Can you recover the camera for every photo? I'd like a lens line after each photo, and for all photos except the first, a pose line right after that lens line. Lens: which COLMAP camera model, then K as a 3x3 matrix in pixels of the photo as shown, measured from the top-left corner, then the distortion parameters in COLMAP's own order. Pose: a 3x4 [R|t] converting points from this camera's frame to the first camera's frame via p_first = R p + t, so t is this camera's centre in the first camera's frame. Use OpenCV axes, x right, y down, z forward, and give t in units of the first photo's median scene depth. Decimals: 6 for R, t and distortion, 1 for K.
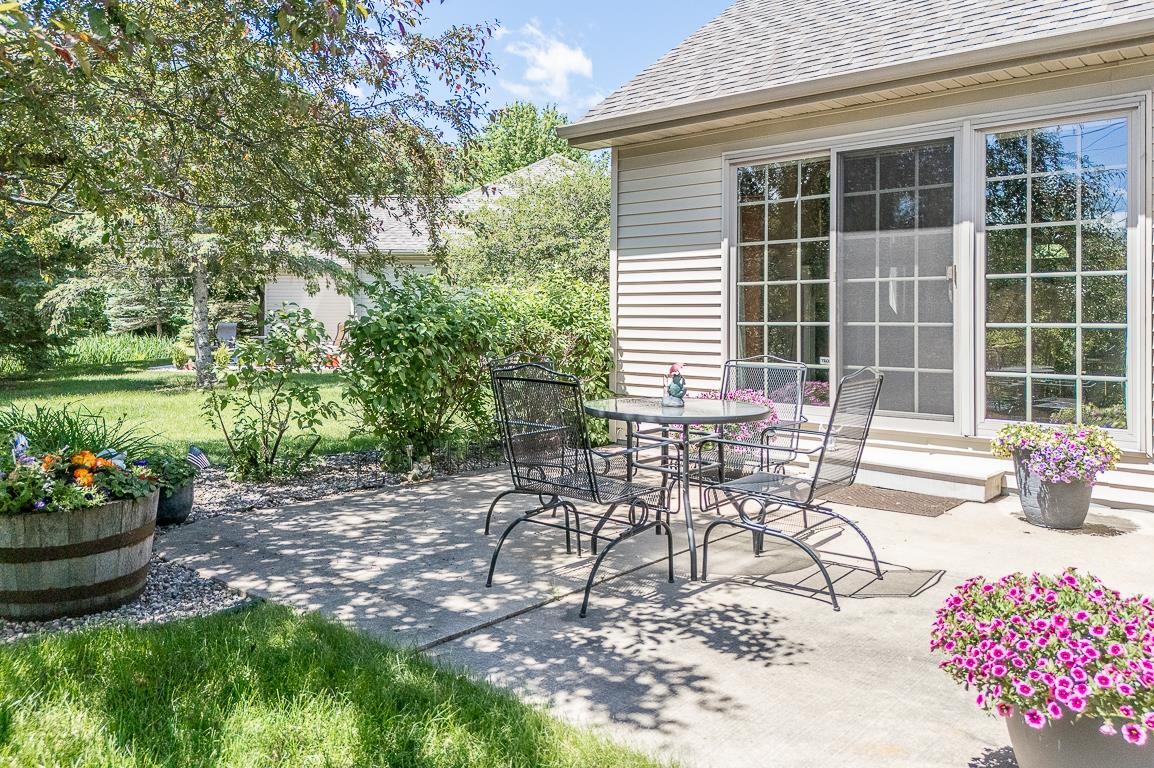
lens RADIAL K [[899.9, 0, 580.8], [0, 899.9, 352.9], [0, 0, 1]] dist [0.039269, -0.003304]
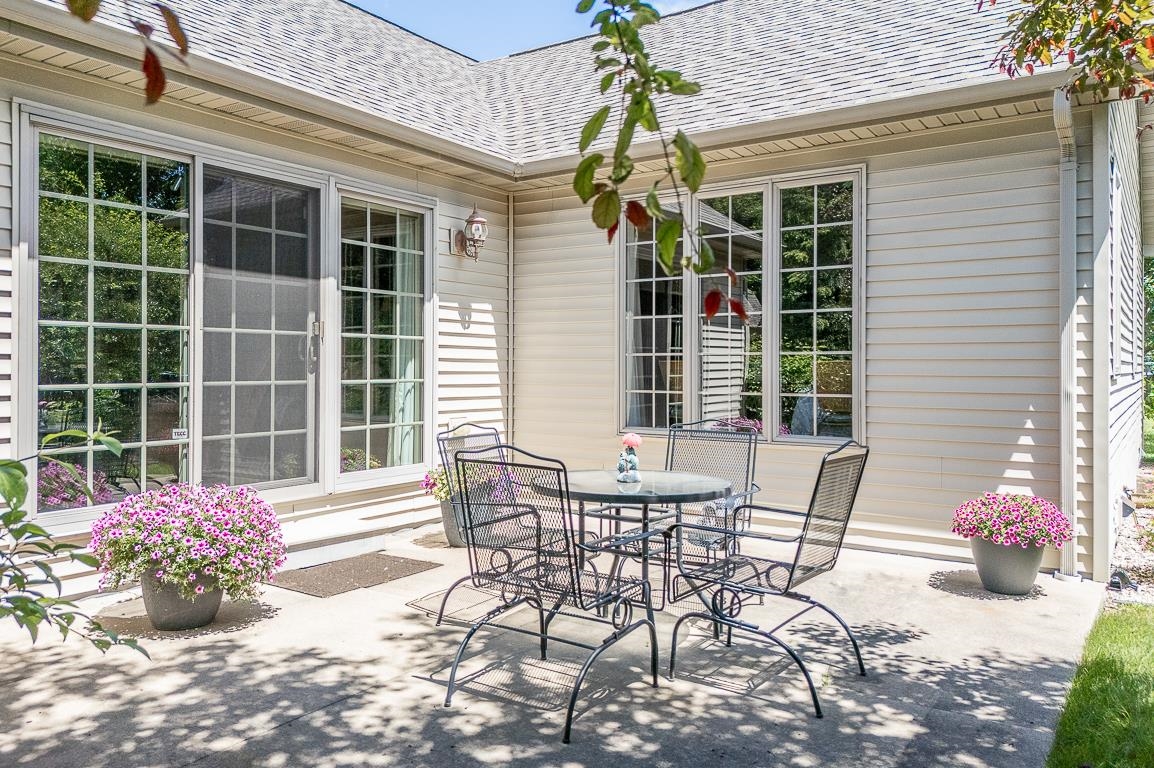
lens RADIAL K [[899.9, 0, 580.8], [0, 899.9, 352.9], [0, 0, 1]] dist [0.039269, -0.003304]
pose [[-0.060274, 0.016883, 0.998039, -0.576458], [0.031770, 0.999383, -0.014987, -0.038895], [-0.997676, 0.030804, -0.060773, 0.789813]]
